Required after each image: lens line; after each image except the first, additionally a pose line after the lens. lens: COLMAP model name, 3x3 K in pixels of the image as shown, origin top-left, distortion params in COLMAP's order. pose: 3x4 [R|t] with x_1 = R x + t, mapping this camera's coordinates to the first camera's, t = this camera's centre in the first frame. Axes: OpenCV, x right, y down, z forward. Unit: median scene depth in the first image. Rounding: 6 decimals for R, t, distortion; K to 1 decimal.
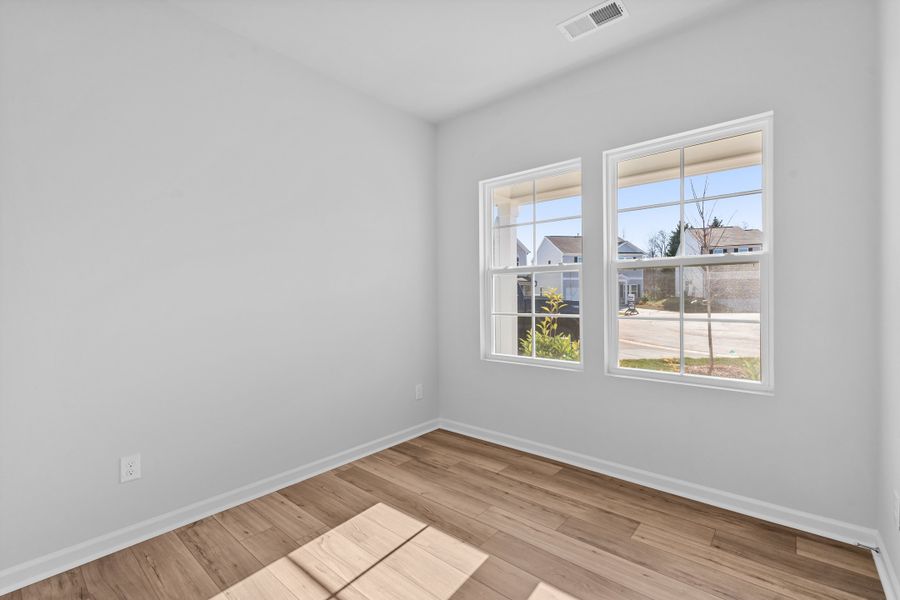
lens RADIAL K [[403.2, 0, 442.7], [0, 403.2, 303.3], [0, 0, 1]] dist [0.009917, -0.000729]
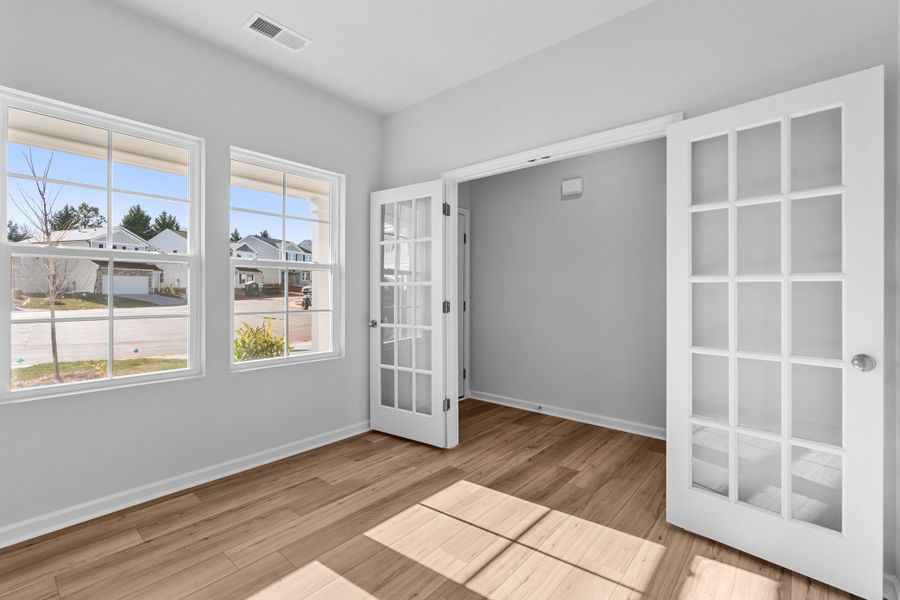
lens RADIAL K [[403.2, 0, 455.0], [0, 403.2, 291.4], [0, 0, 1]] dist [0.009917, -0.000729]
pose [[-0.016859, 0.010776, 0.999800, -0.658558], [0.007998, 0.999911, -0.010643, -0.011960], [-0.999826, 0.007817, -0.016943, 0.504266]]
